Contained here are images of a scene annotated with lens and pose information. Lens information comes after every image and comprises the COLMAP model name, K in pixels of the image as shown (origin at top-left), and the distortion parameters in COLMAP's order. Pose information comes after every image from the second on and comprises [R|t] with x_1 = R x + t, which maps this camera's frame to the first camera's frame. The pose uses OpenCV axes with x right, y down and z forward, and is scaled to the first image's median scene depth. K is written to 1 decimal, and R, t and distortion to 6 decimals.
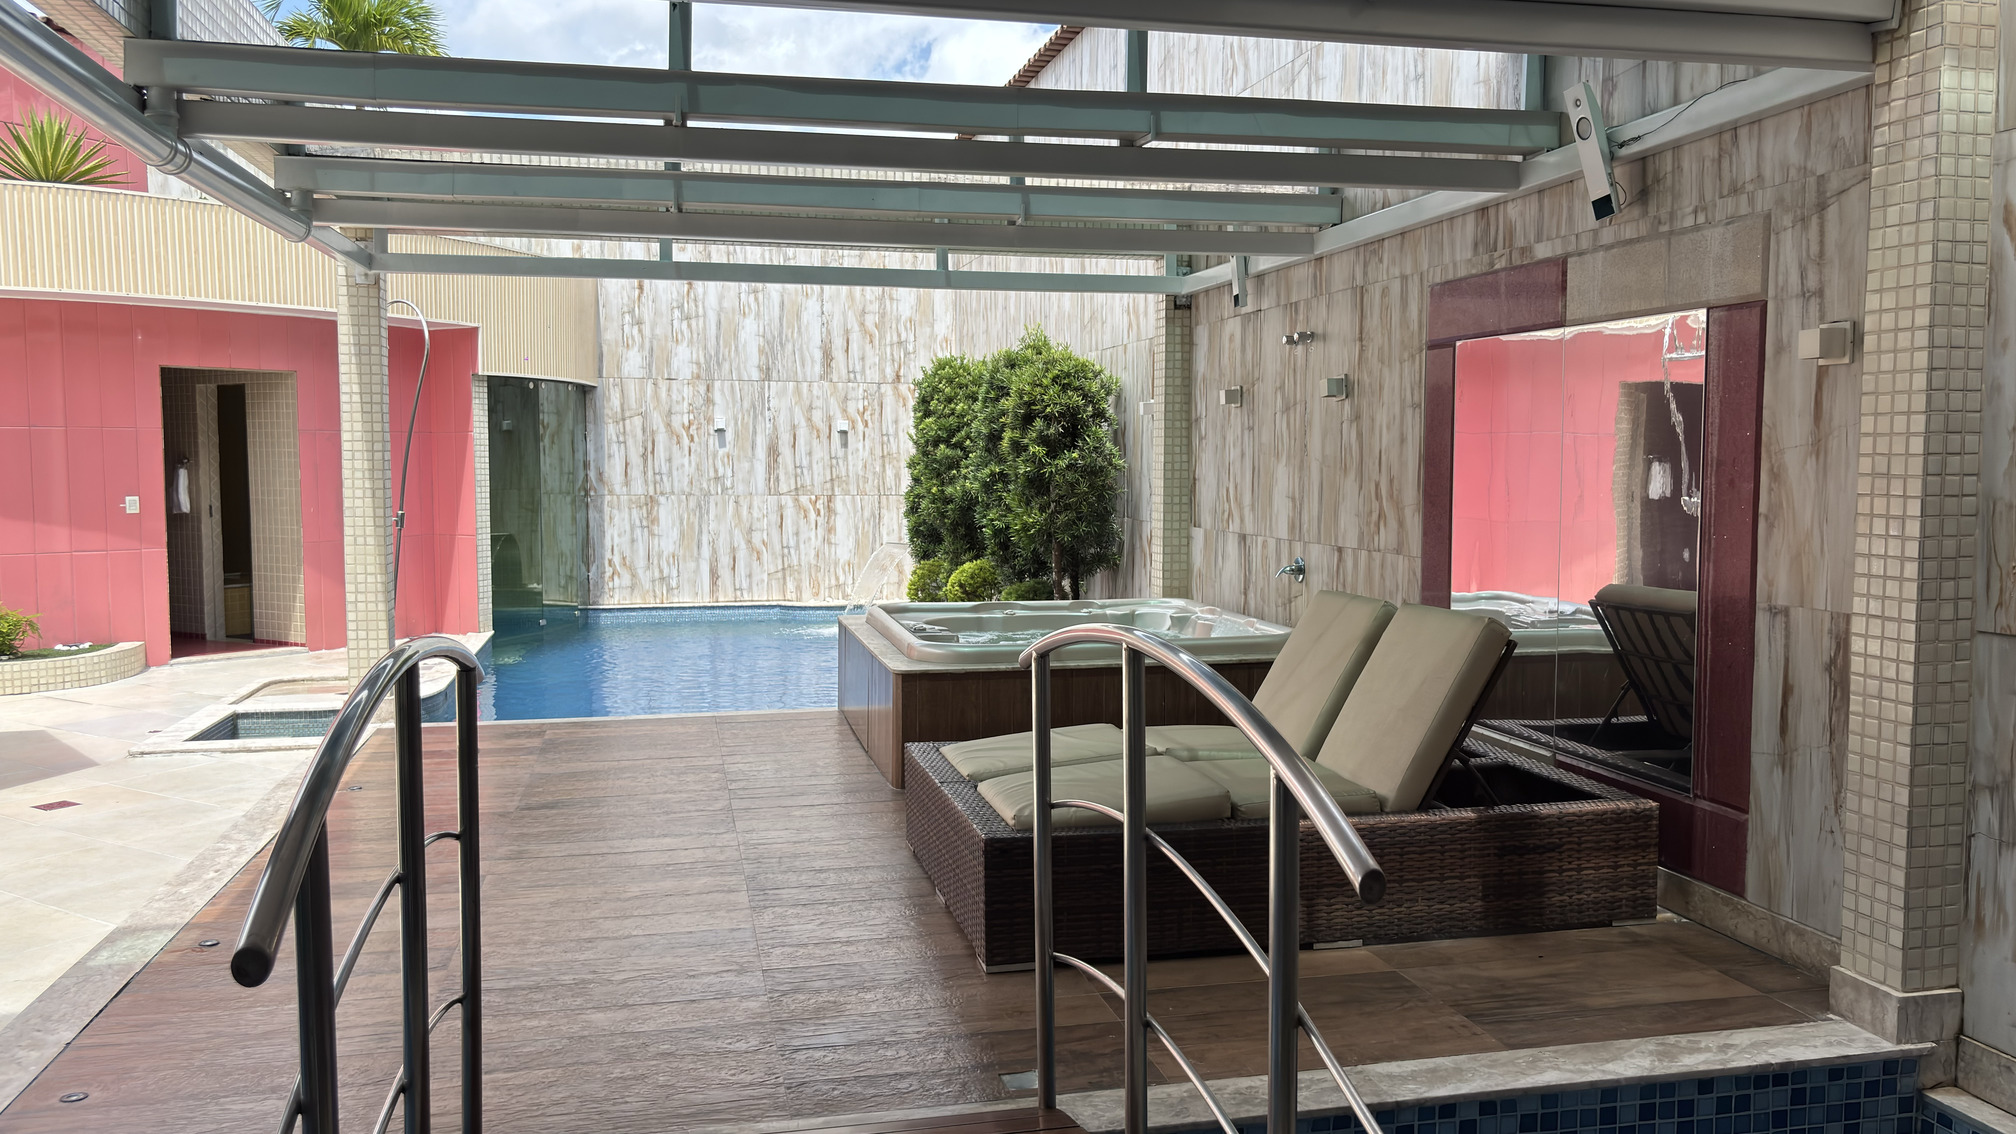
lens RADIAL K [[1548.1, 0, 1055.8], [0, 1548.1, 572.5], [0, 0, 1]] dist [0.158894, -0.001359]
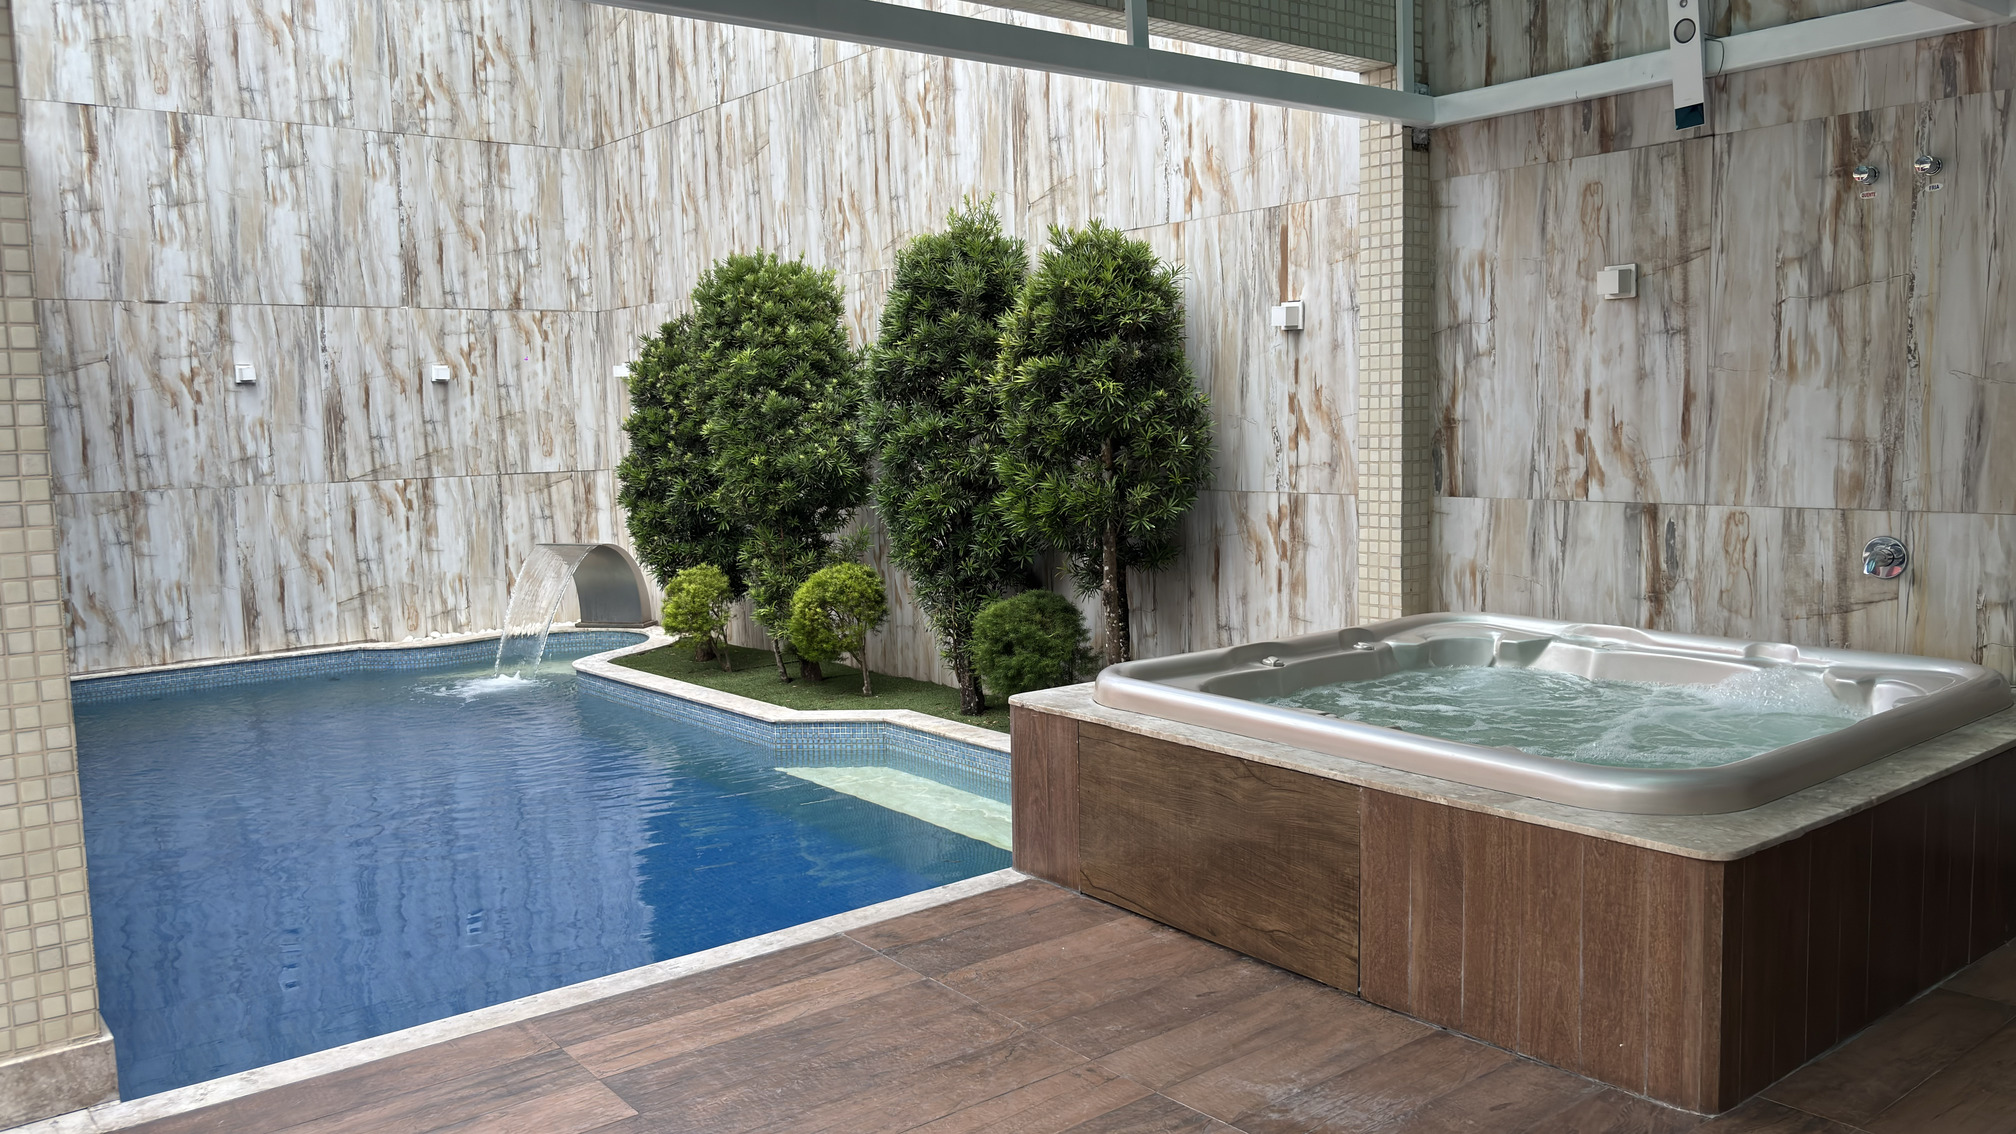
lens RADIAL K [[1545.3, 0, 1008.0], [0, 1545.3, 567.0], [0, 0, 1]] dist [0.045215, -0.001939]
pose [[0.907839, -0.068934, 0.413613, -0.201329], [0.060331, 0.997605, 0.033843, -0.019558], [-0.414955, -0.005770, 0.909824, 0.294186]]
